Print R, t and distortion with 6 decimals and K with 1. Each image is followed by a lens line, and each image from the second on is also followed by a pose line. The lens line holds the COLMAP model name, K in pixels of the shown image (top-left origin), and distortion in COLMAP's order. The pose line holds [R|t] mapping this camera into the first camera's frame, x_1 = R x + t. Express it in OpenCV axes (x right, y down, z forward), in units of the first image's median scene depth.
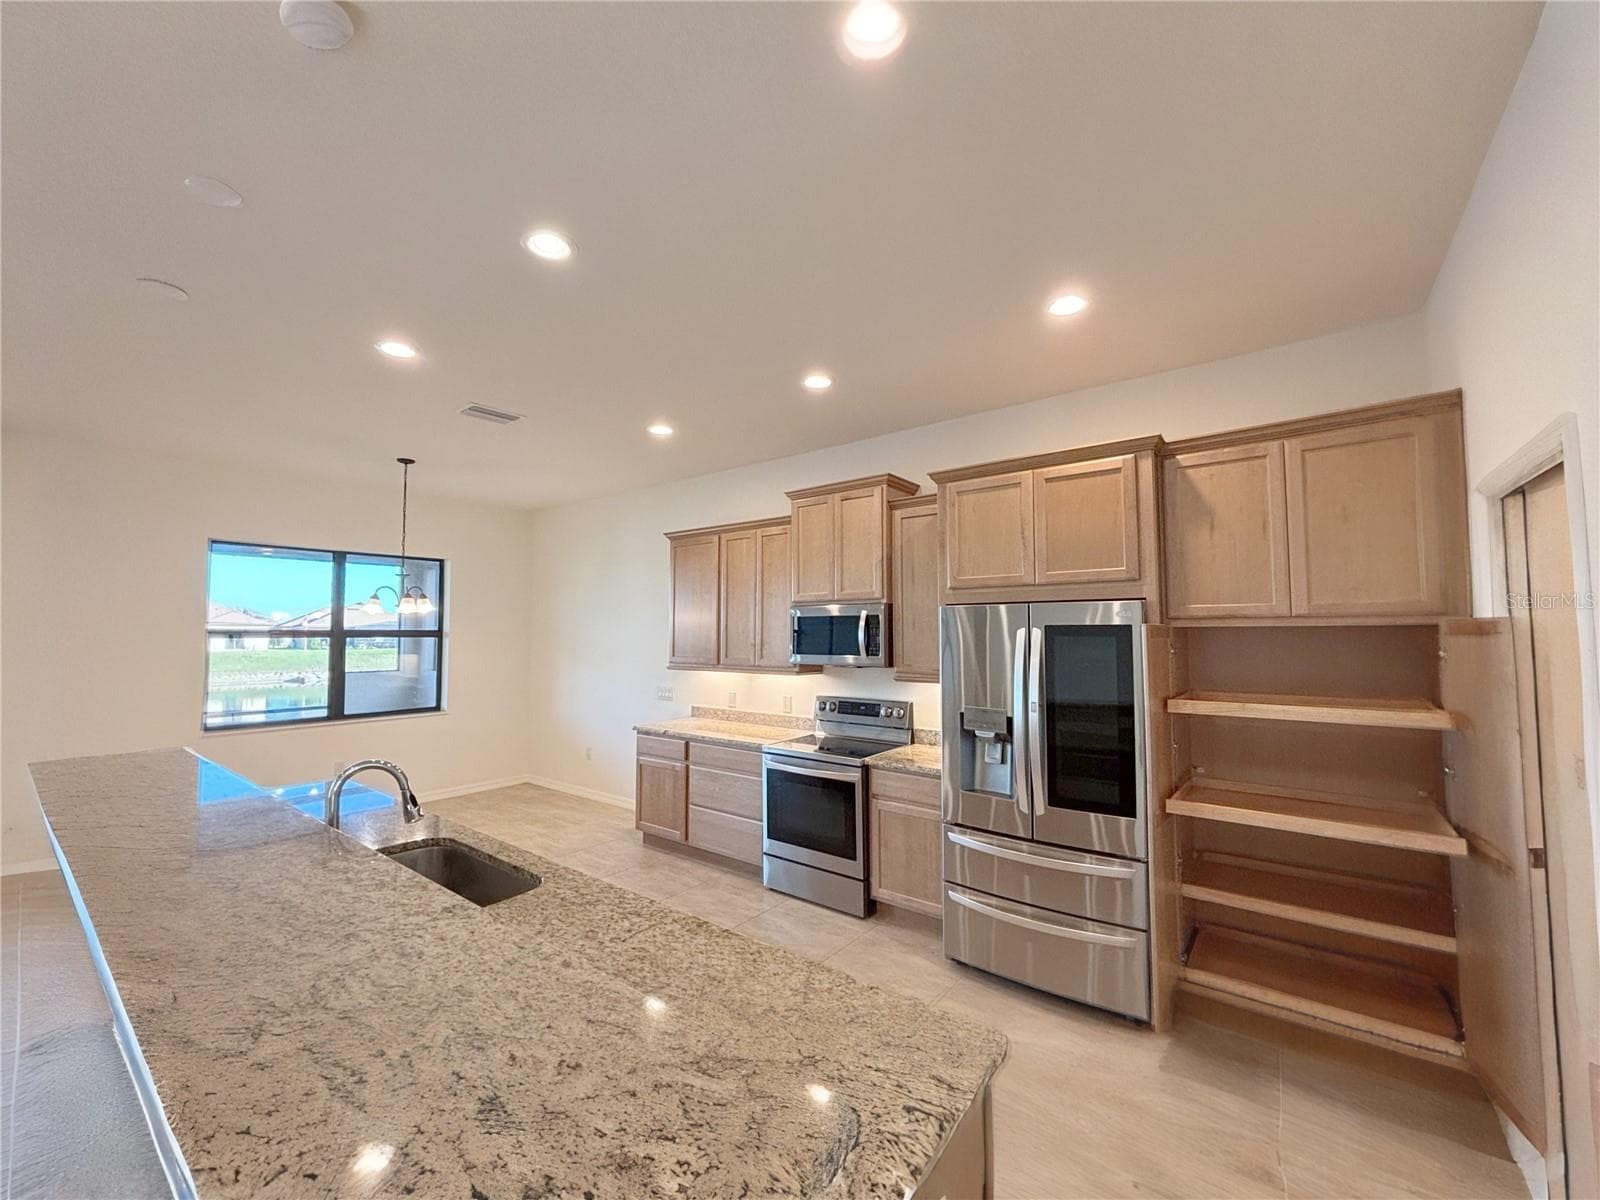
lens RADIAL K [[645.2, 0, 793.4], [0, 645.2, 589.5], [0, 0, 1]] dist [0.002587, 0.001136]
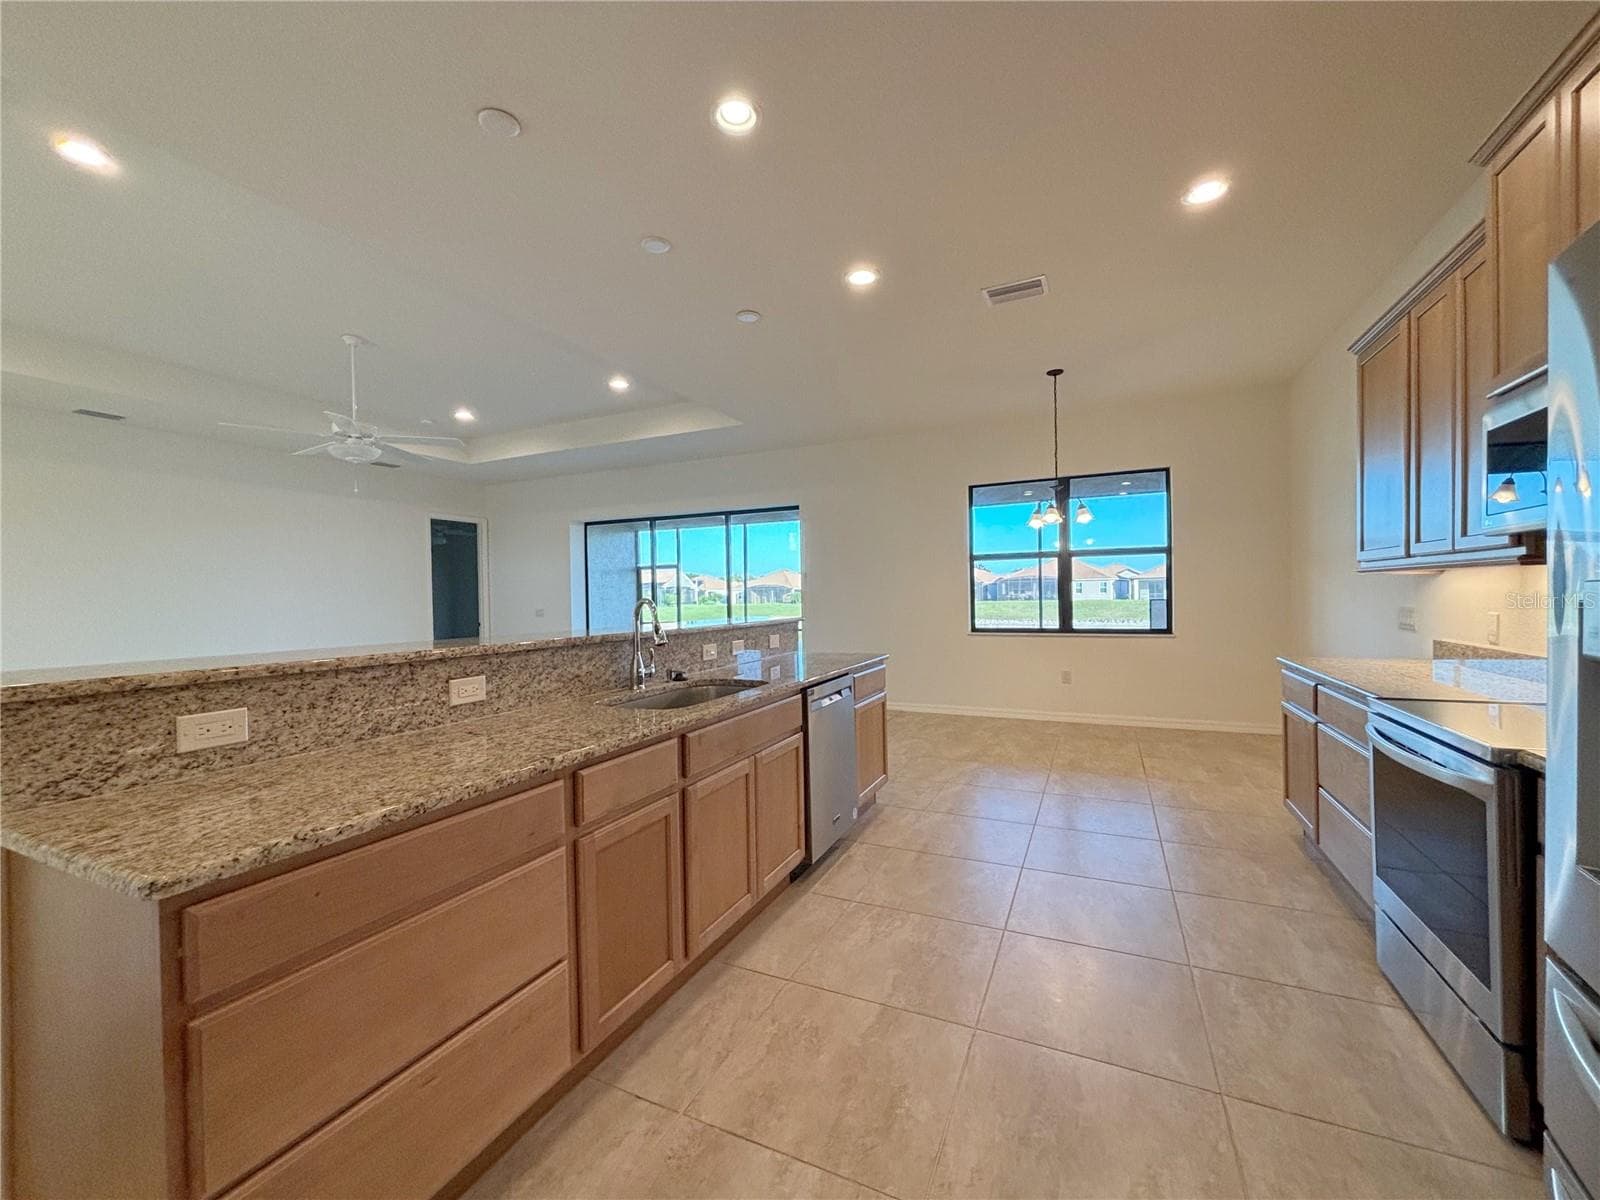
lens RADIAL K [[645.2, 0, 802.2], [0, 645.2, 602.3], [0, 0, 1]] dist [0.002587, 0.001136]
pose [[0.231028, 0.010404, -0.972892, 0.318368], [0.082738, 0.996111, 0.030300, 0.103161], [0.969423, -0.087495, 0.229268, 0.409446]]
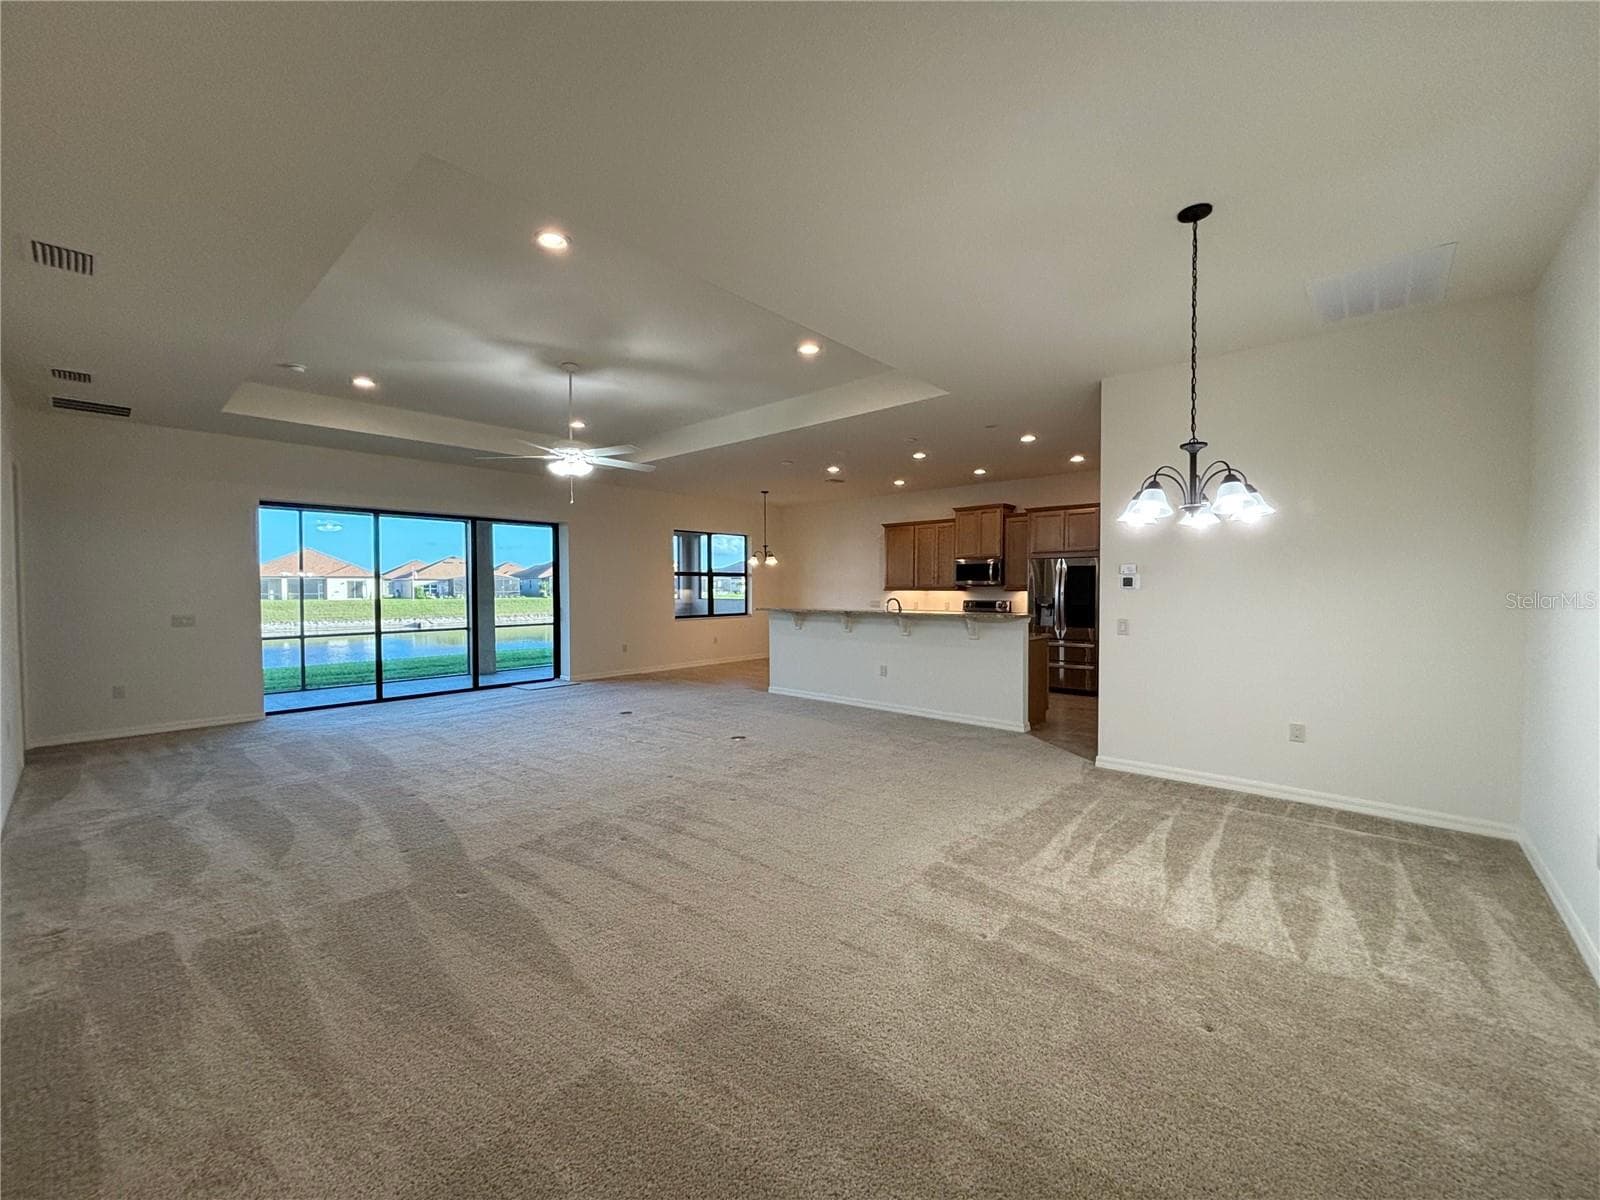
lens RADIAL K [[645.2, 0, 795.1], [0, 645.2, 602.6], [0, 0, 1]] dist [0.002587, 0.001136]
pose [[0.998215, 0.001760, -0.059699, -0.418755], [0.003745, 0.995755, 0.091969, -0.033557], [0.059608, -0.092028, 0.993971, -1.257118]]
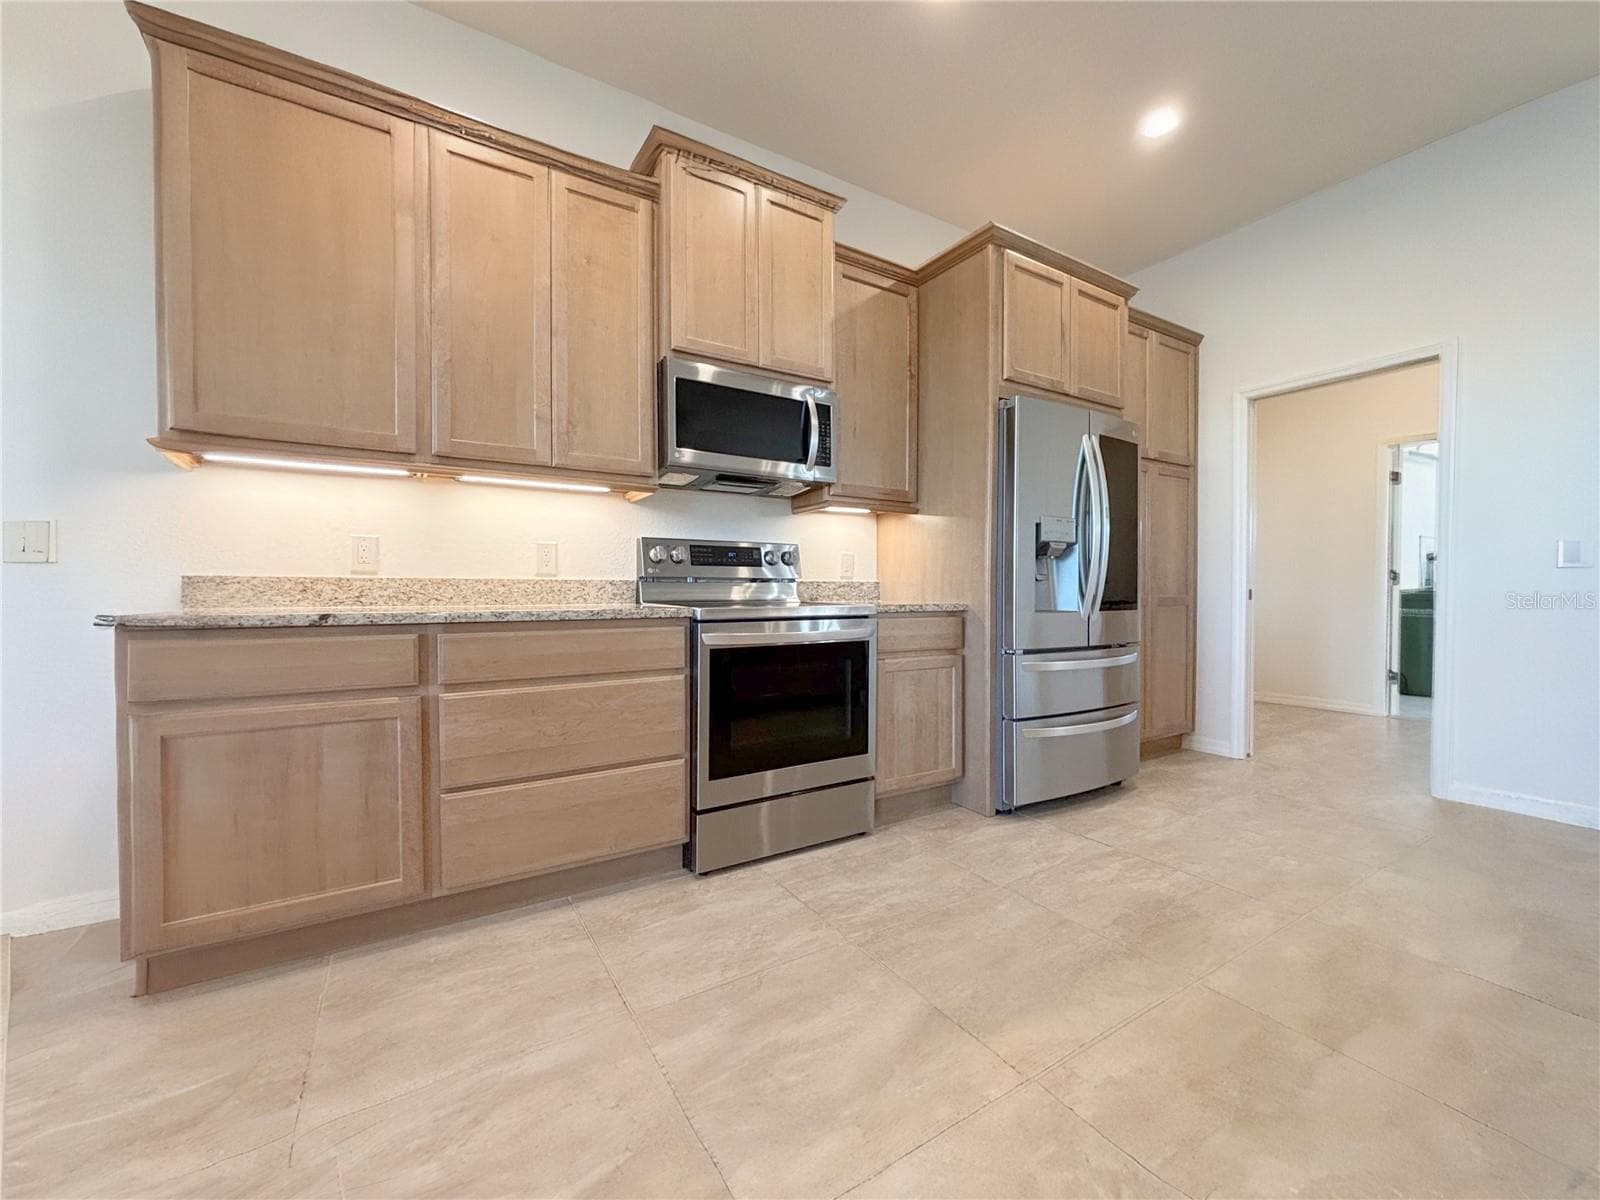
lens RADIAL K [[645.2, 0, 796.5], [0, 645.2, 596.4], [0, 0, 1]] dist [0.002587, 0.001136]
pose [[0.343692, -0.007109, 0.939055, -0.450950], [-0.061077, 0.997685, 0.029907, 0.191622], [-0.937094, -0.067633, 0.342463, 0.678287]]
